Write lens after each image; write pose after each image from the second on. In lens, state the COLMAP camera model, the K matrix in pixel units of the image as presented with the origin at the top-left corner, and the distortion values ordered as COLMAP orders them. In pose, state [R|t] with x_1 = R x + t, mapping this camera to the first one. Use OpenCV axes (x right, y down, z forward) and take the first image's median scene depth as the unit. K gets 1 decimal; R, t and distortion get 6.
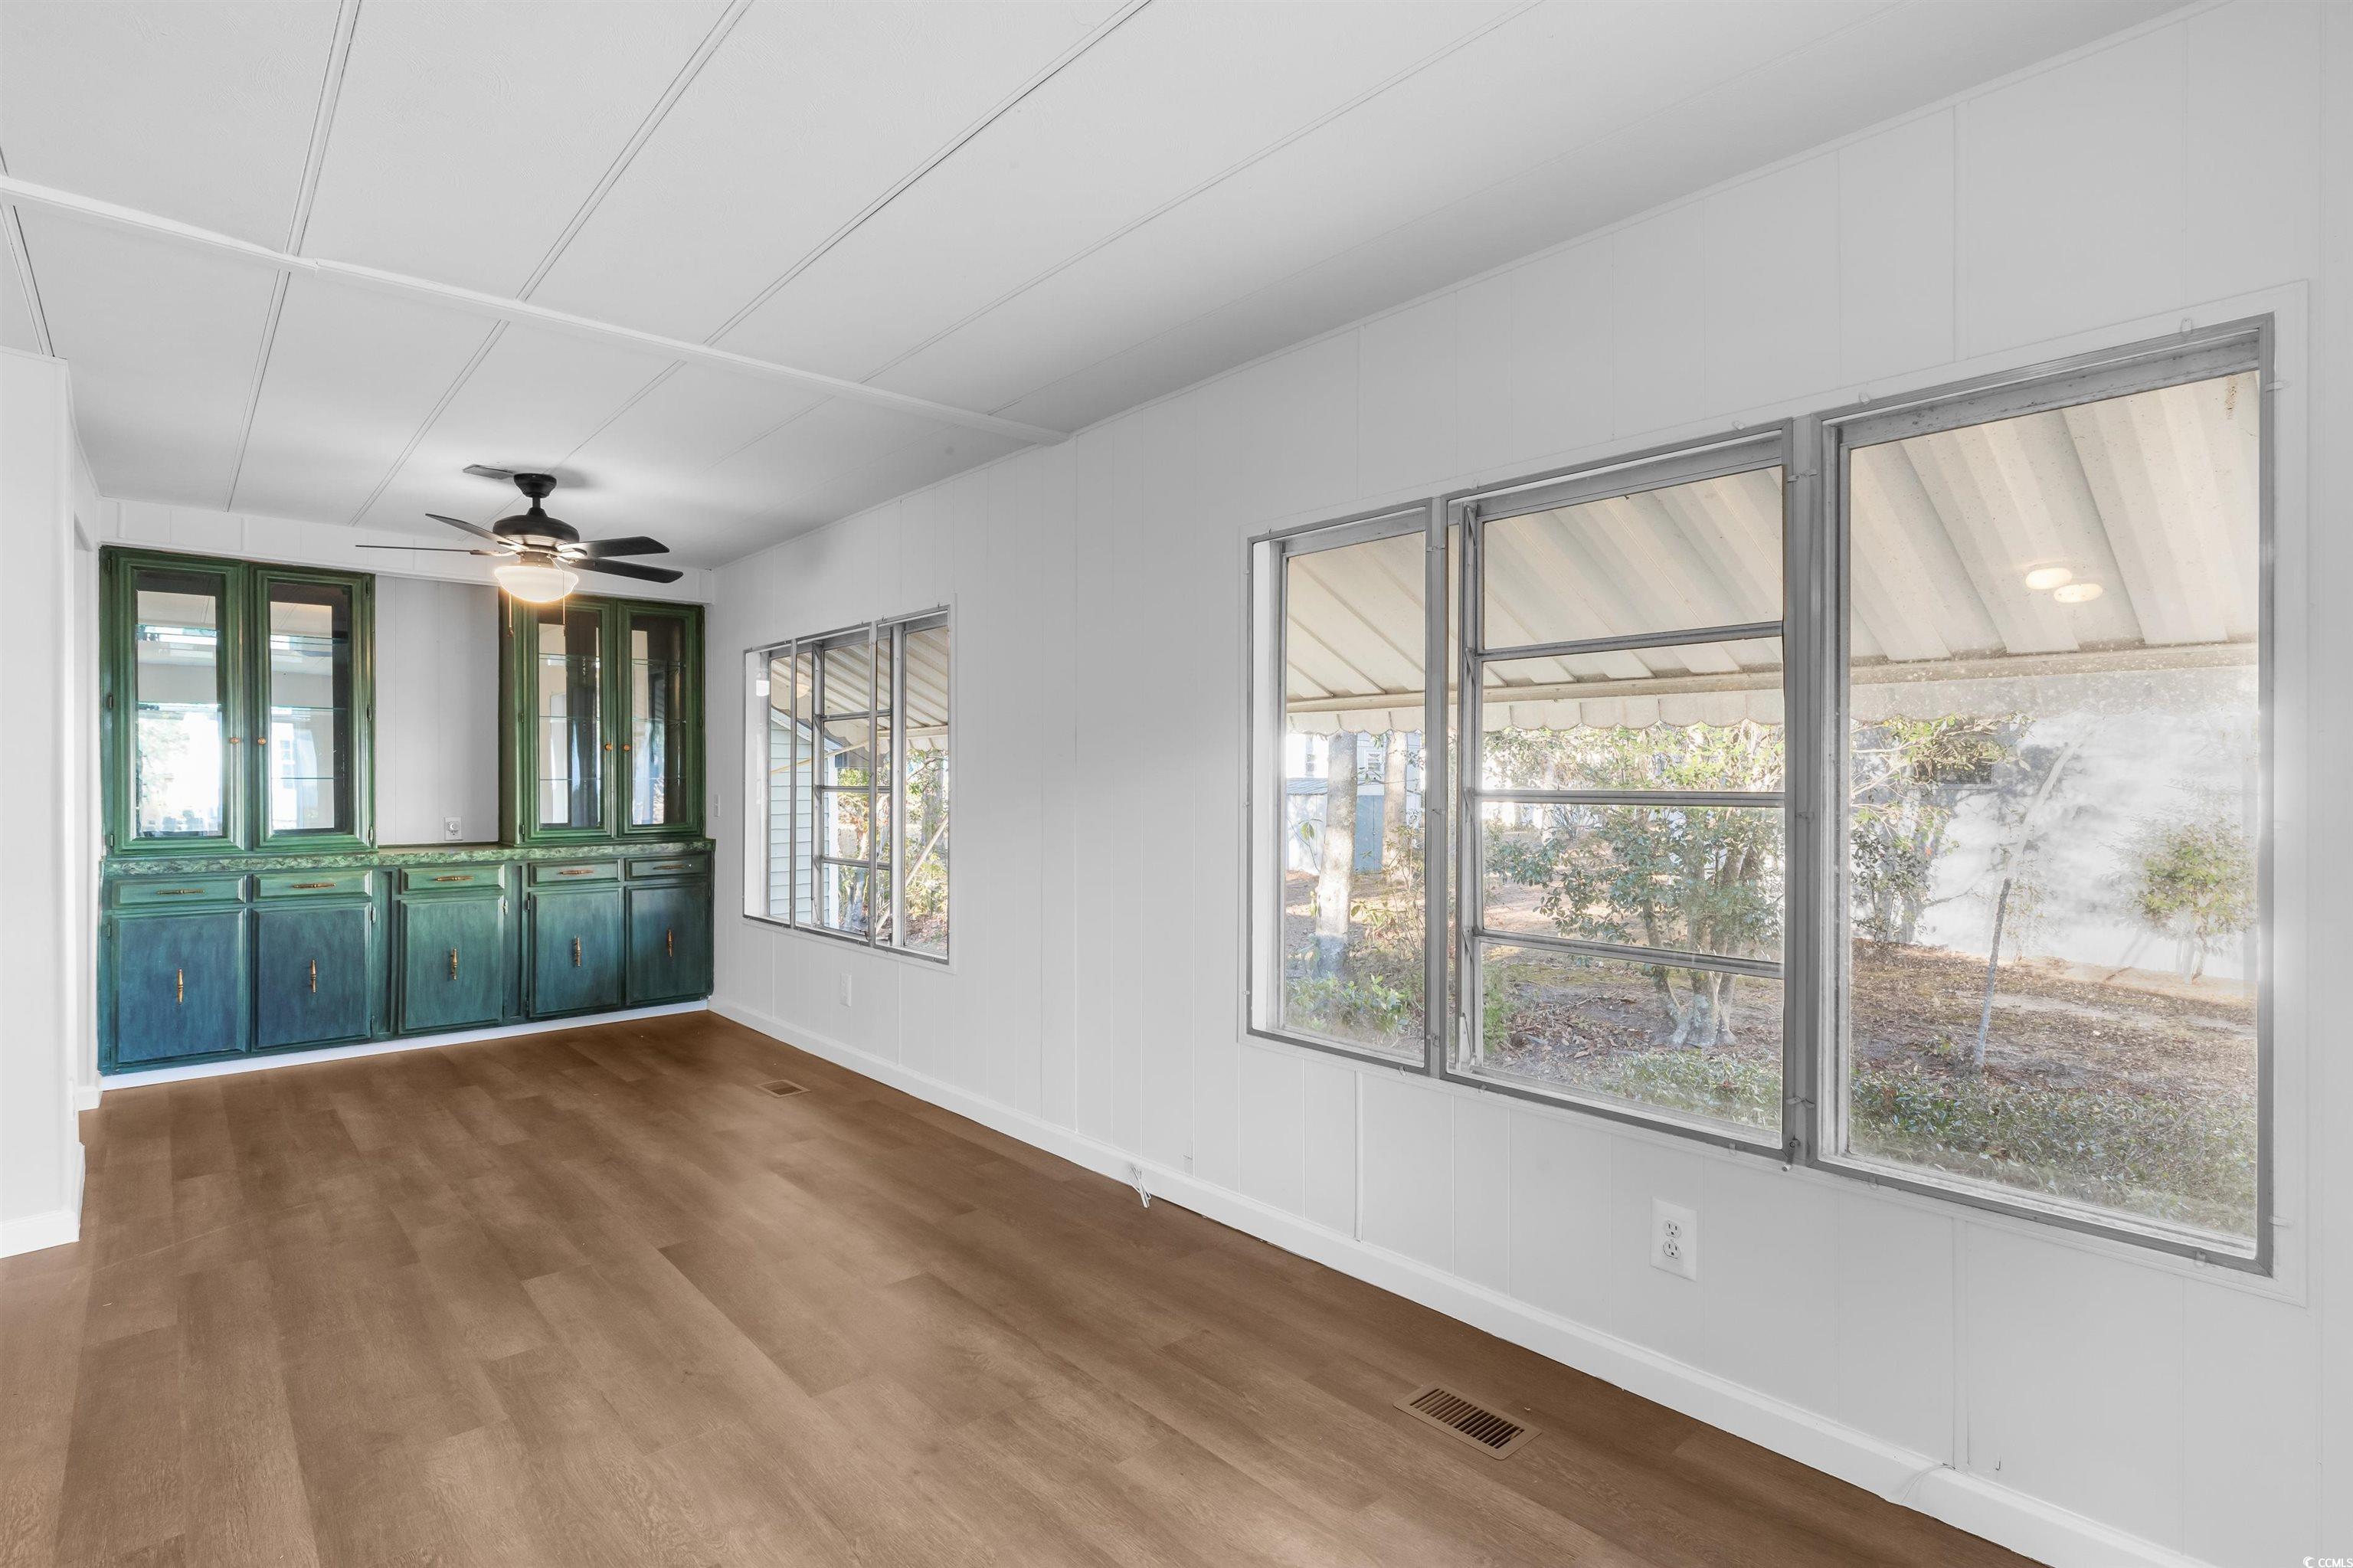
lens RADIAL K [[1139.5, 0, 1183.6], [0, 1139.5, 778.0], [0, 0, 1]] dist [0.003123, -0.000552]
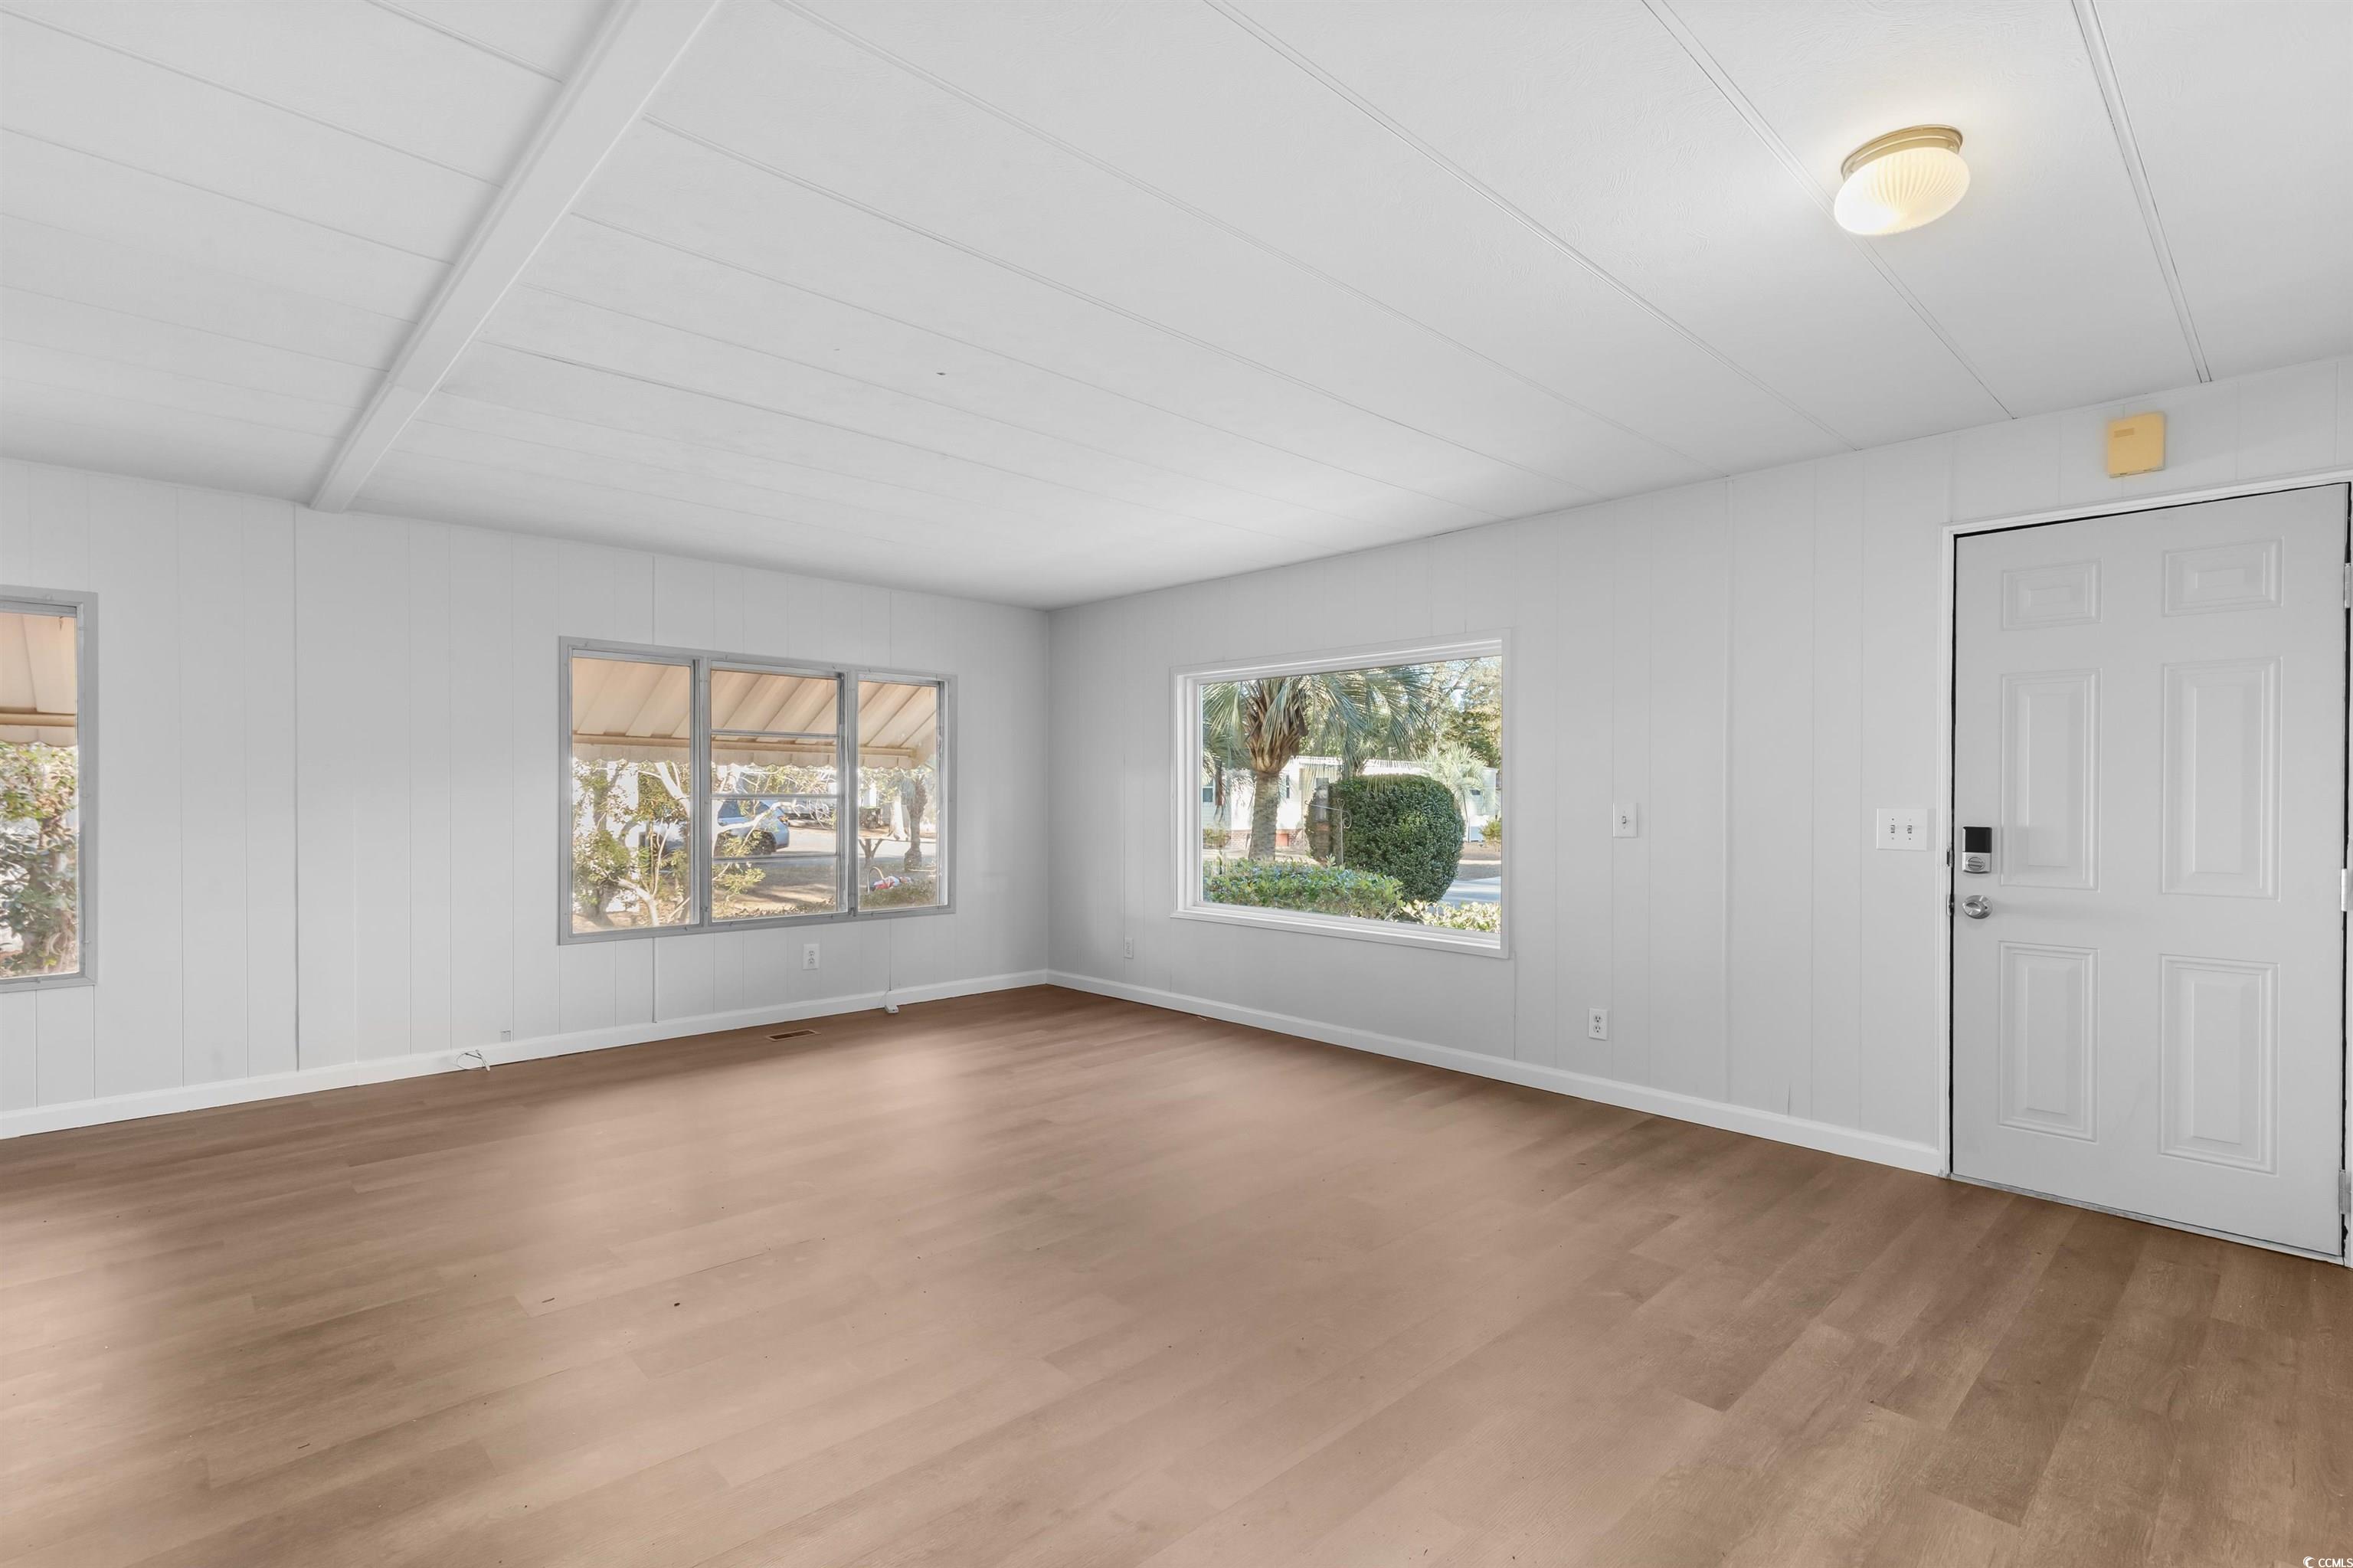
lens RADIAL K [[1093.8, 0, 1187.5], [0, 1093.8, 802.9], [0, 0, 1]] dist [0.009423, -0.000296]
pose [[-0.035068, -0.007755, 0.999355, -0.978192], [-0.004949, 0.999959, 0.007586, 0.004344], [-0.999373, -0.004680, -0.035105, 0.082371]]
